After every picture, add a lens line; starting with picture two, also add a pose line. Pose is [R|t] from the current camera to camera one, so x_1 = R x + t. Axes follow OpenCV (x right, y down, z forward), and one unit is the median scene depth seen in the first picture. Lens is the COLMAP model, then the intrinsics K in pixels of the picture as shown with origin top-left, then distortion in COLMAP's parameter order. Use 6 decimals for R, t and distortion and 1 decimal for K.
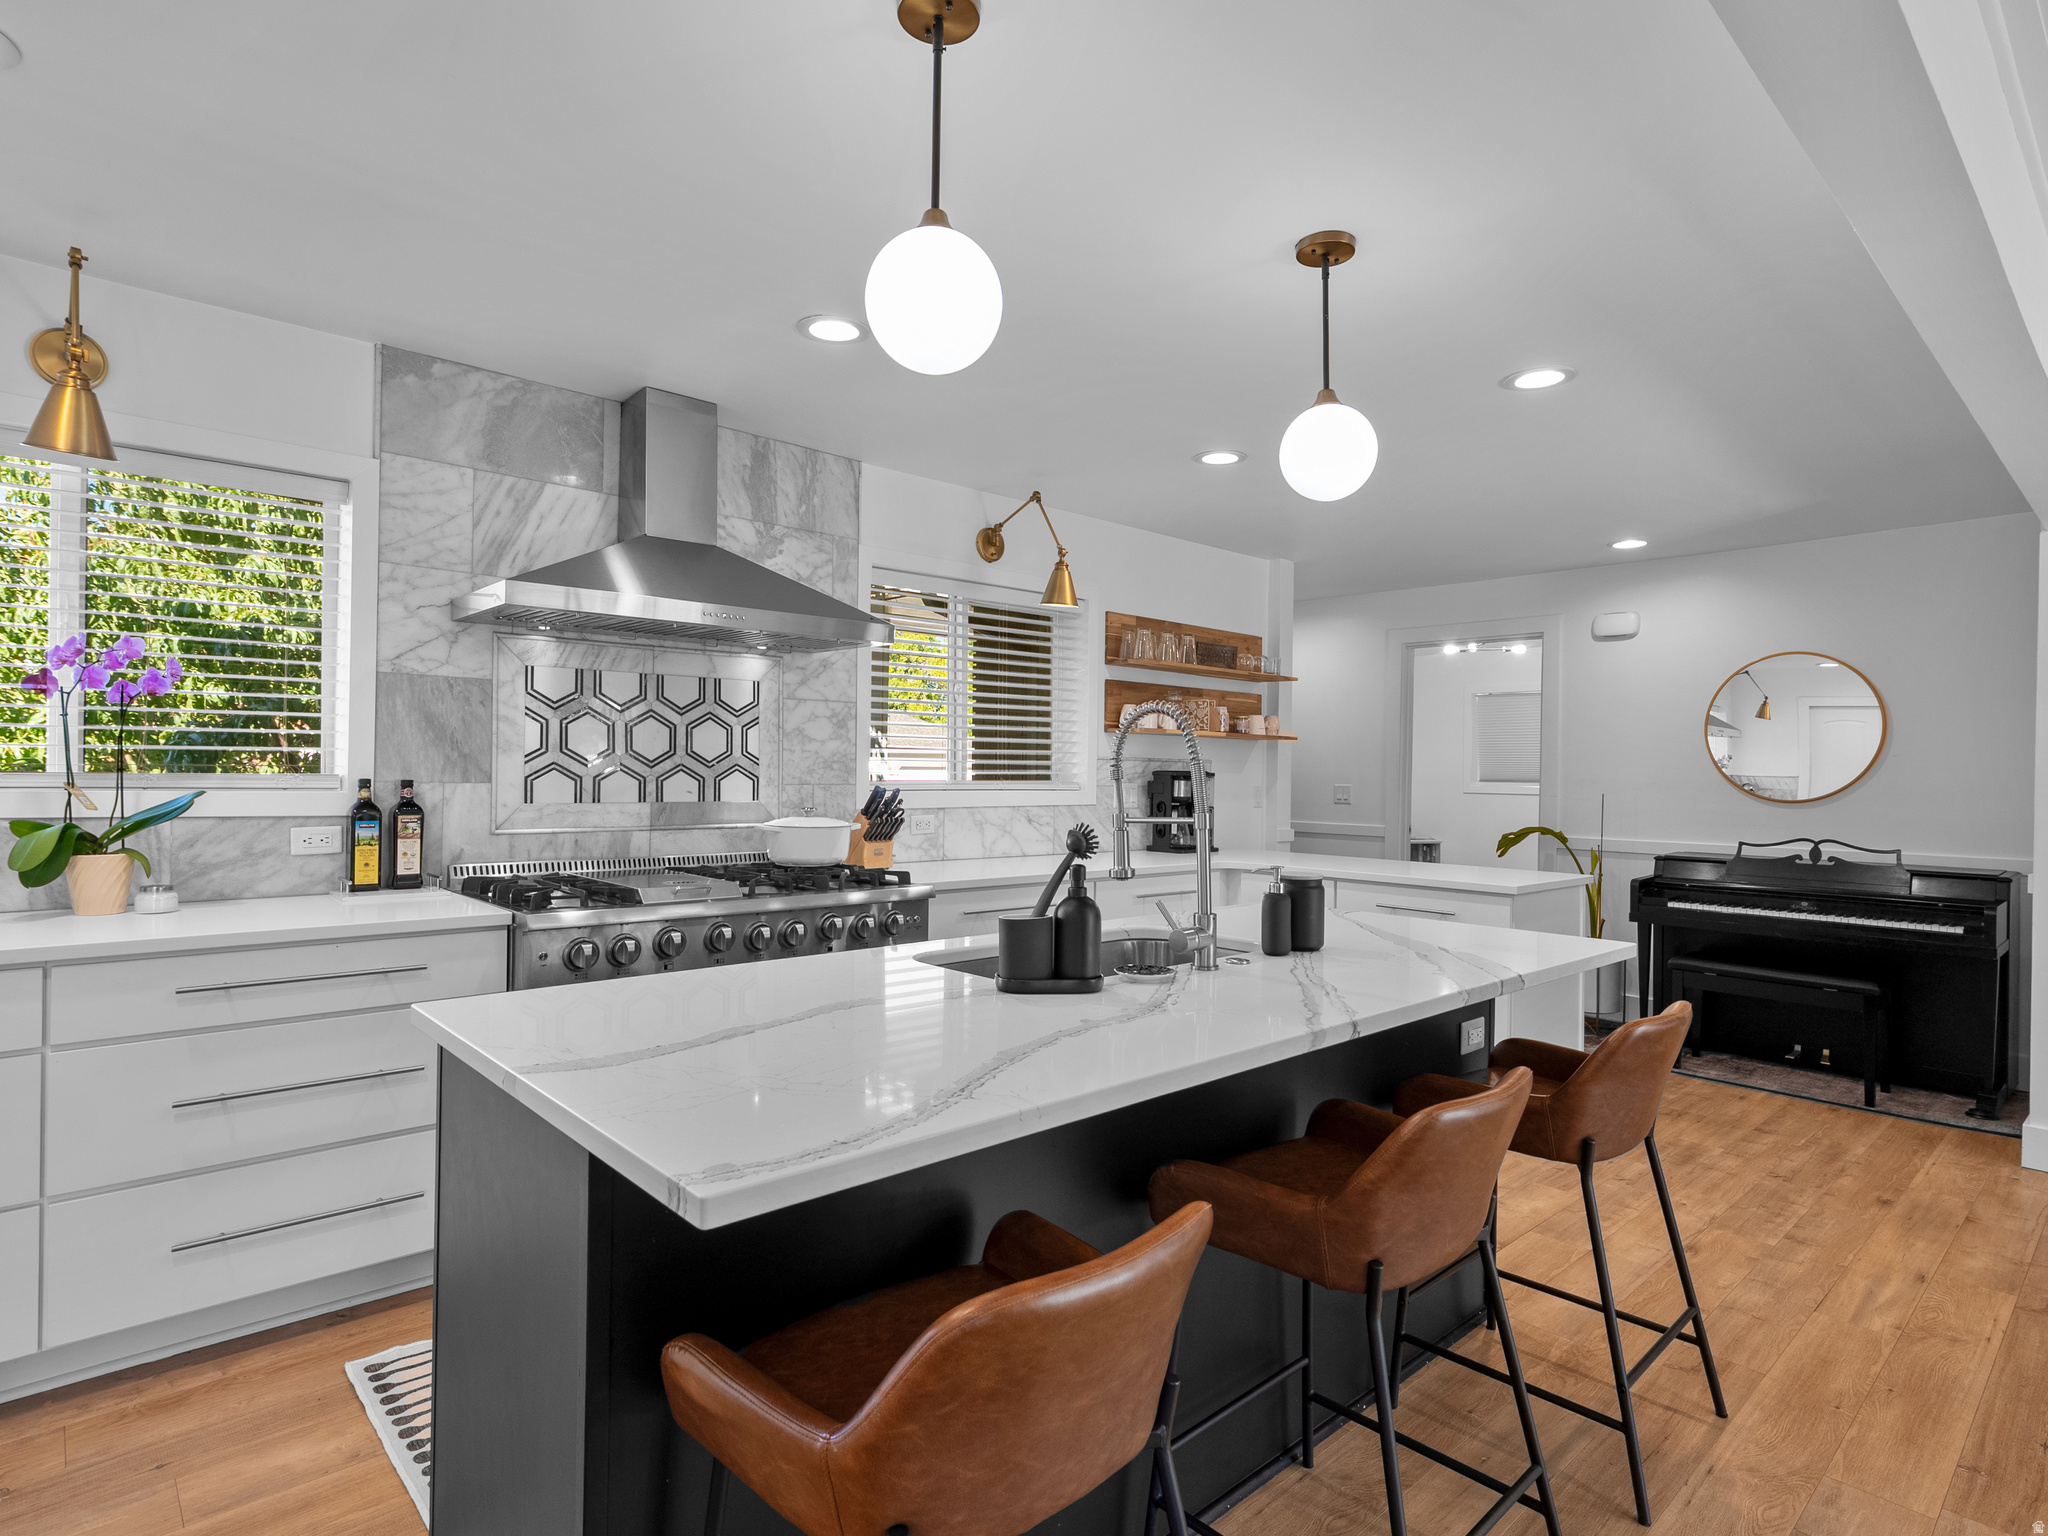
lens RADIAL K [[1083.3, 0, 1024.0], [0, 1083.3, 768.0], [0, 0, 1]] dist [-0.003532, 0.001027]
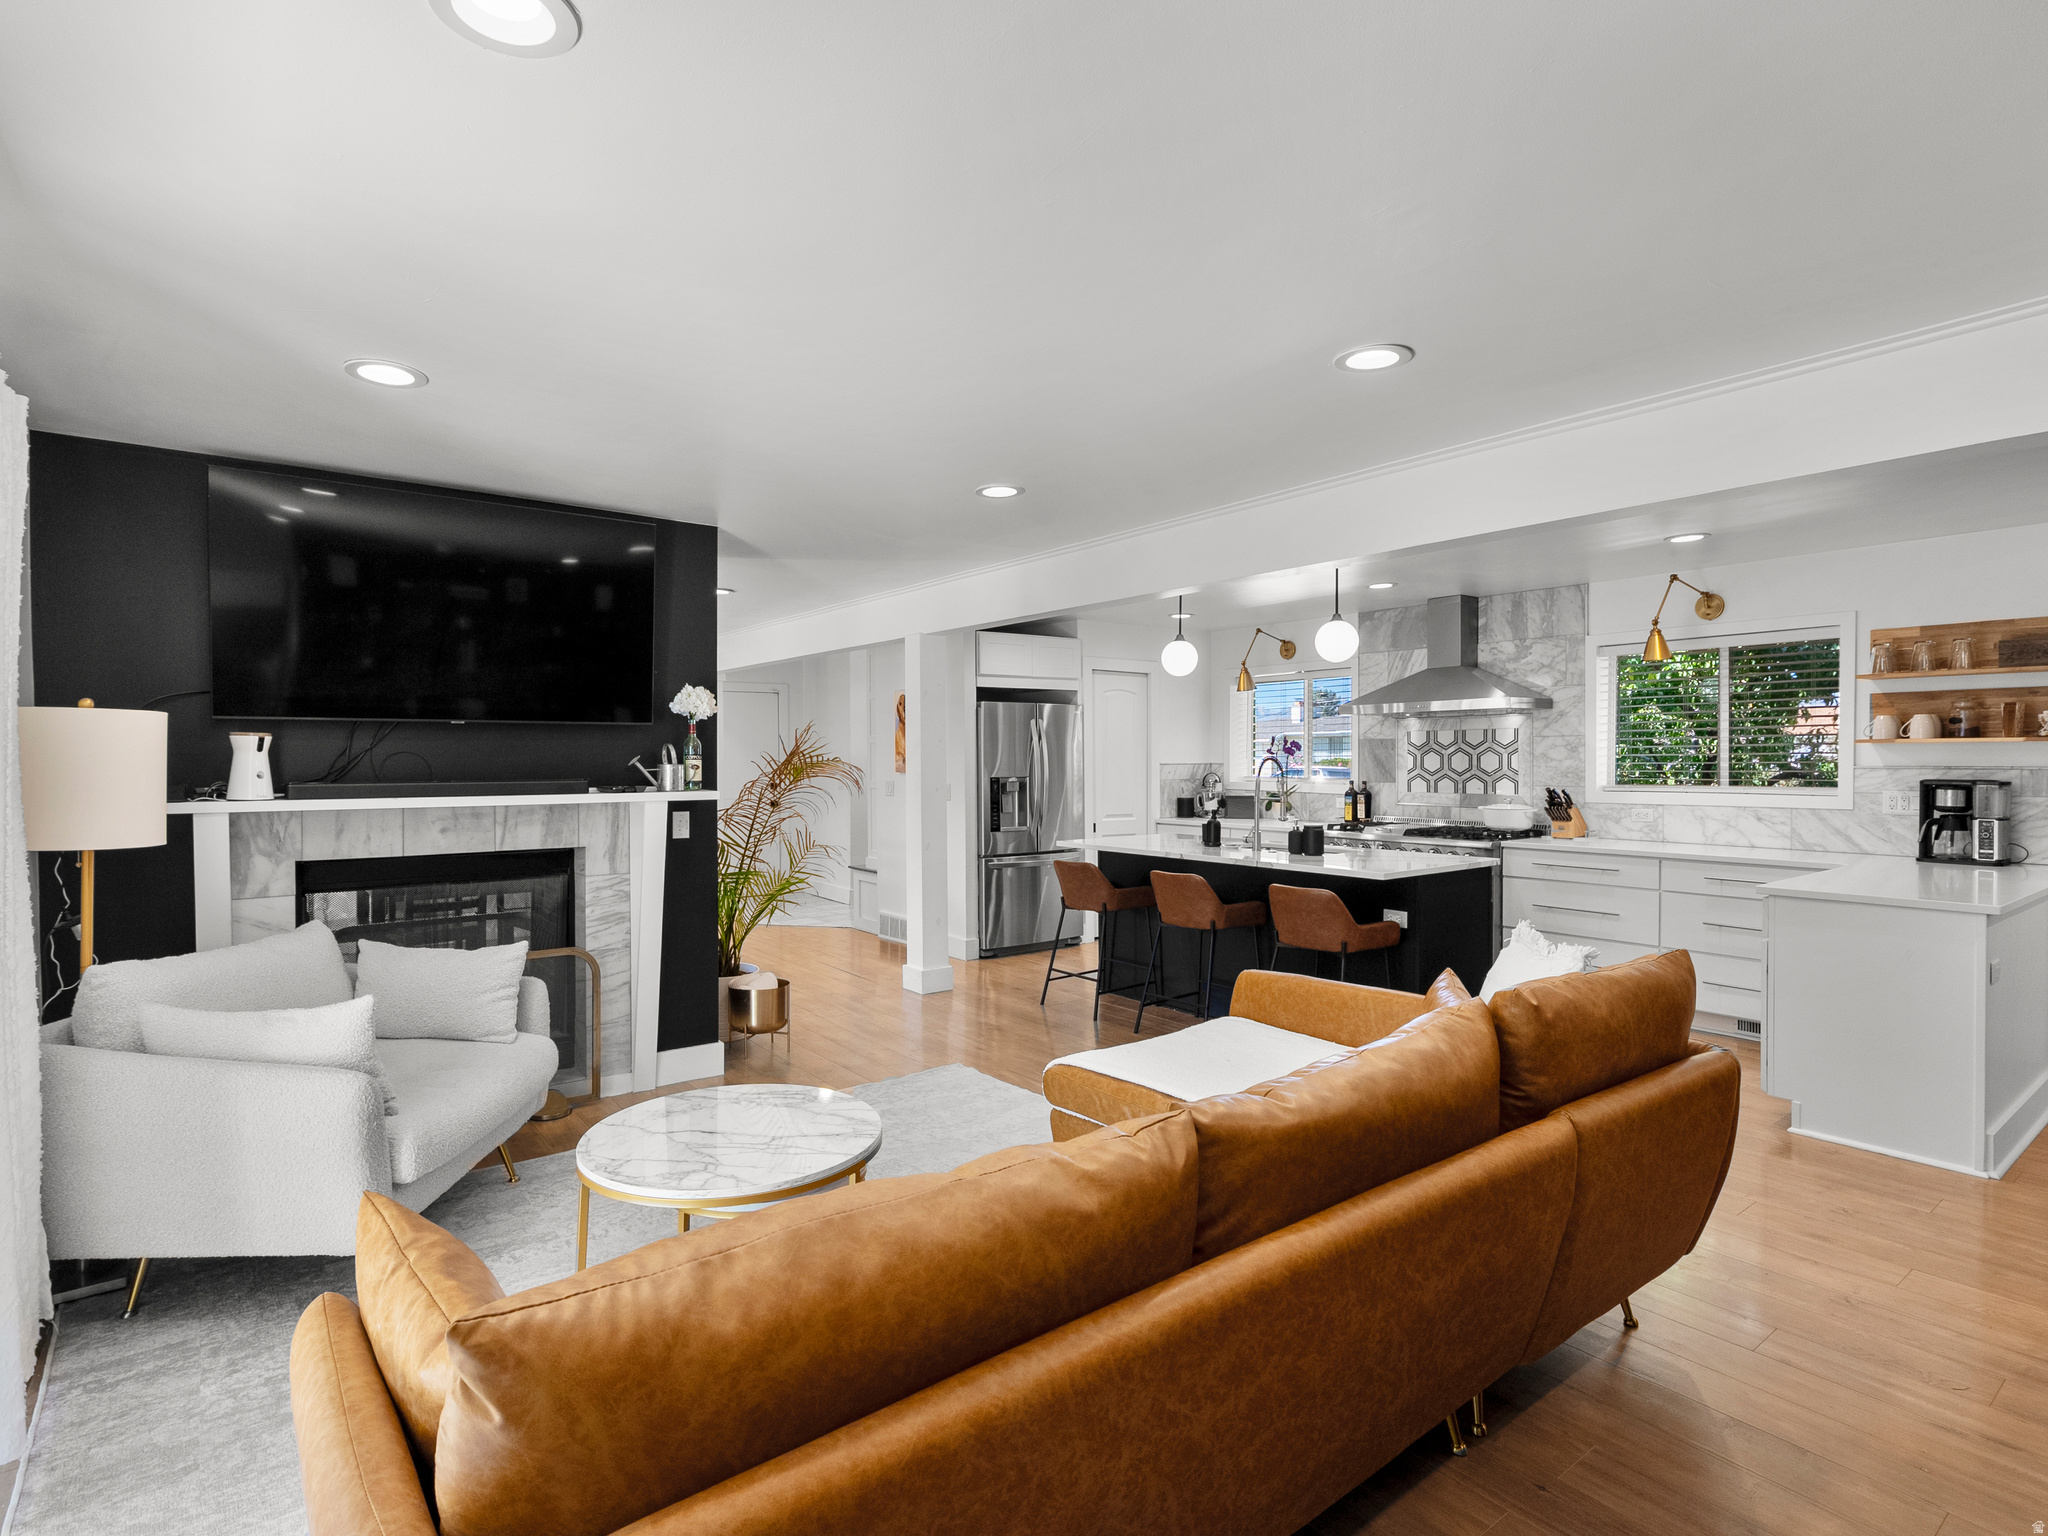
lens RADIAL K [[1031.0, 0, 1024.0], [0, 1031.0, 768.0], [0, 0, 1]] dist [0.001263, 0.000341]
pose [[-0.093500, -0.002609, -0.995616, 1.678732], [0.006291, 0.999975, -0.003212, -0.014788], [0.995599, -0.006563, -0.093481, 0.371184]]
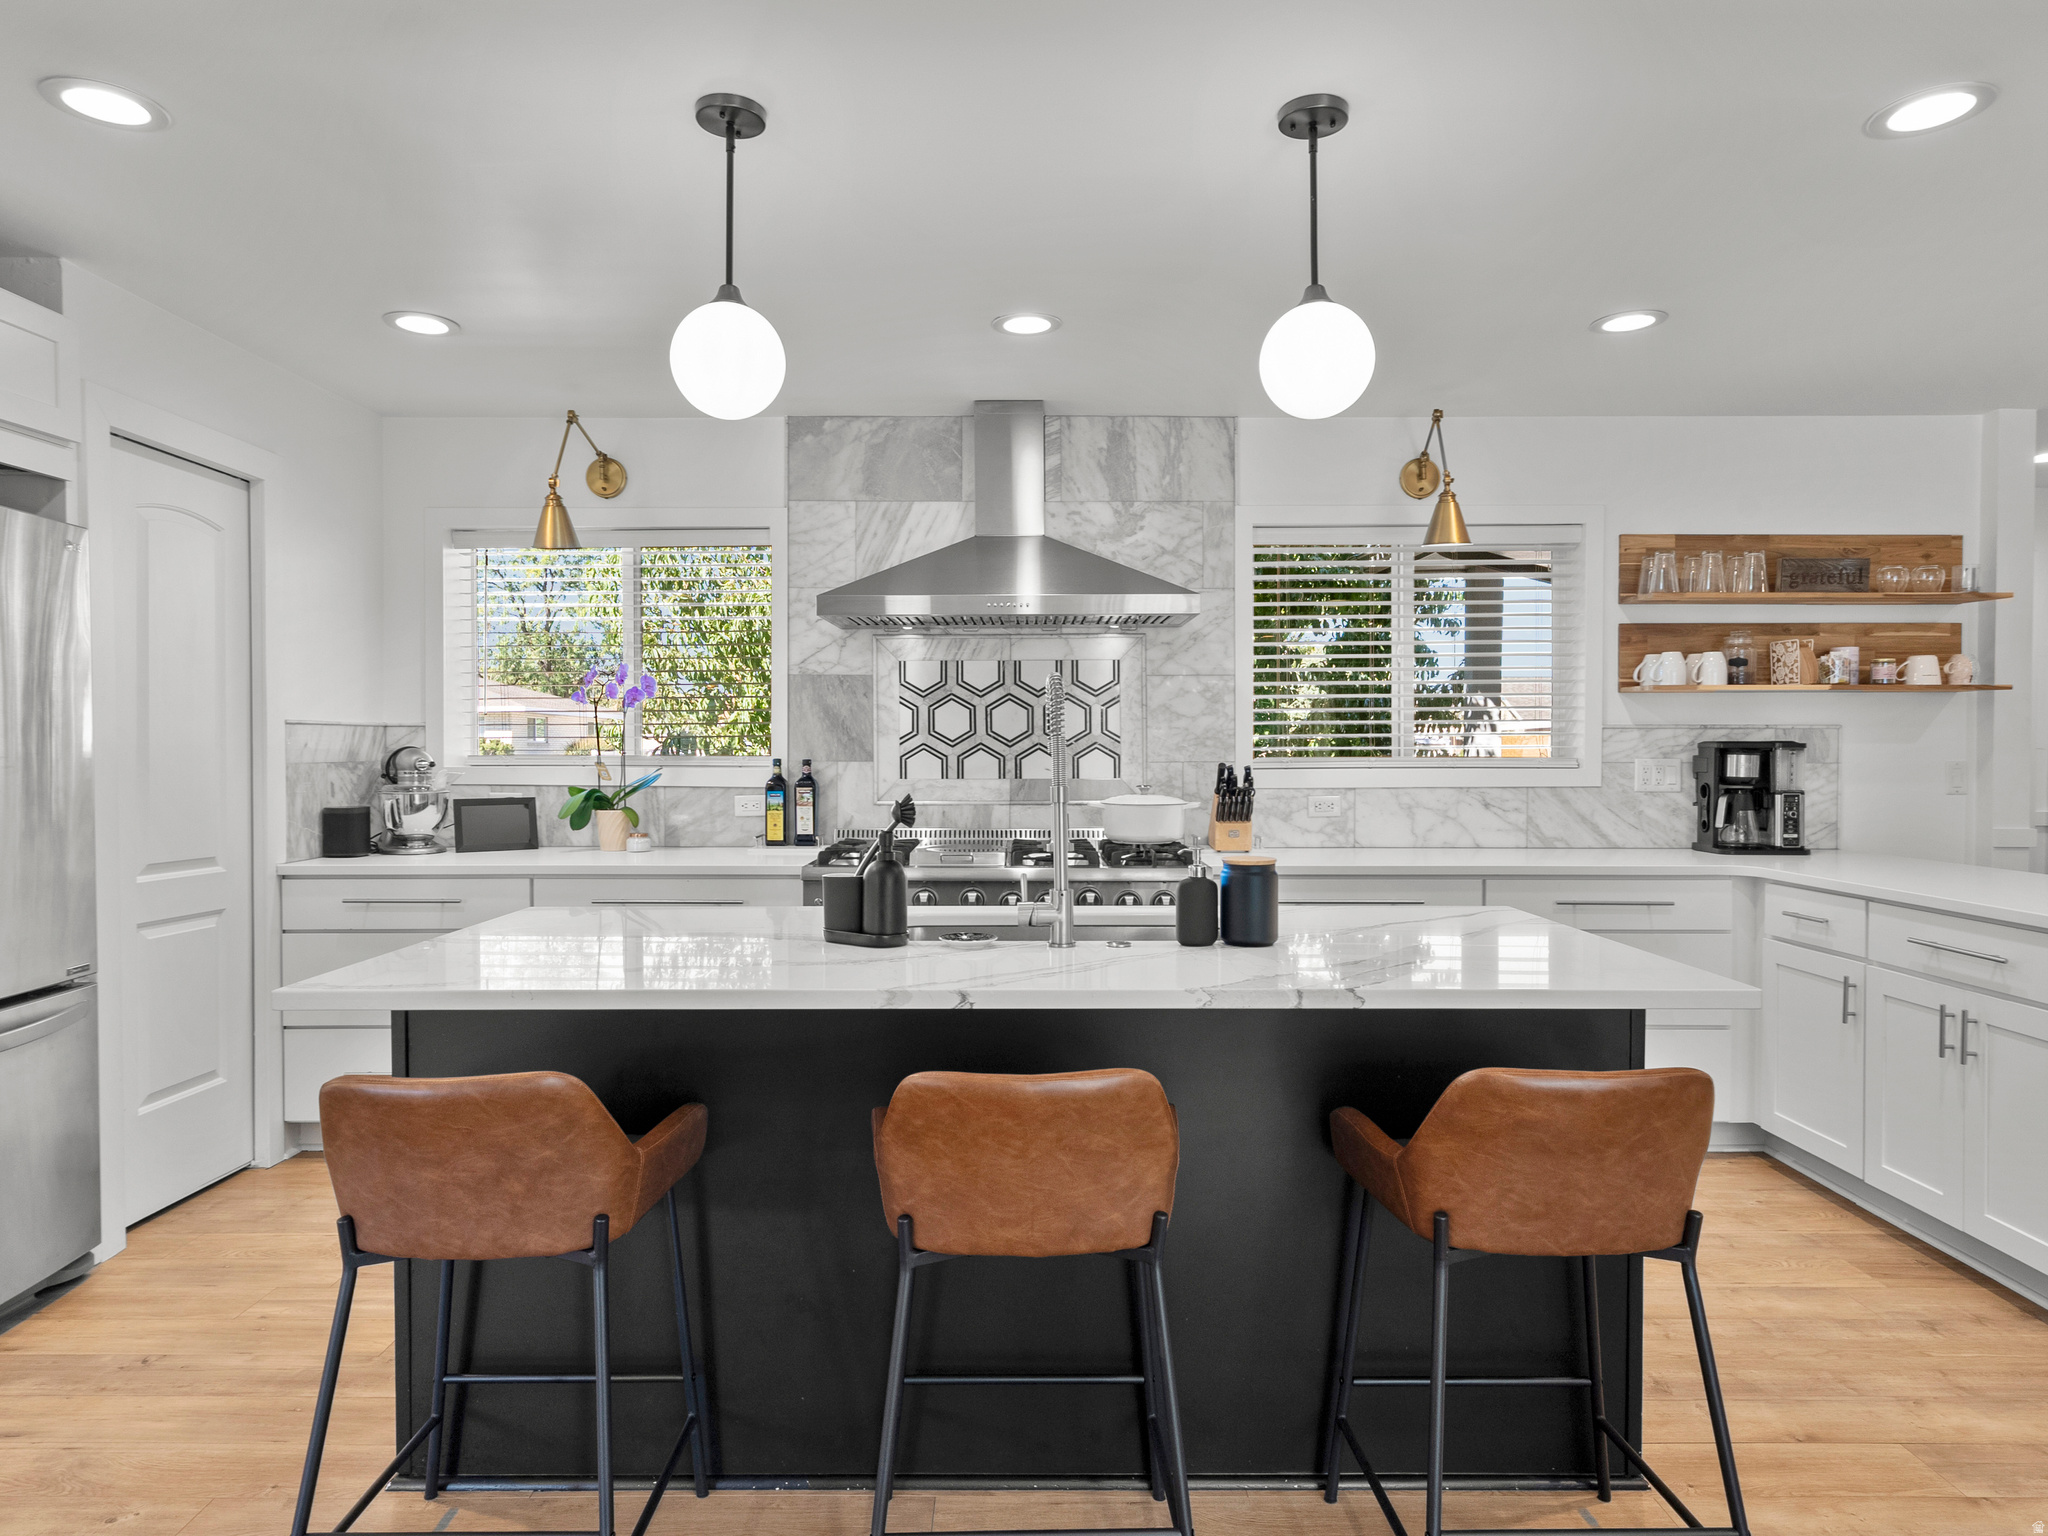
lens RADIAL K [[1252.1, 0, 1024.0], [0, 1252.1, 768.0], [0, 0, 1]] dist [-0.002410, 0.002400]
pose [[0.736160, -0.001878, -0.676805, 0.521753], [0.012986, 0.999851, 0.011350, 0.006837], [0.676683, -0.017144, 0.736075, 0.086404]]
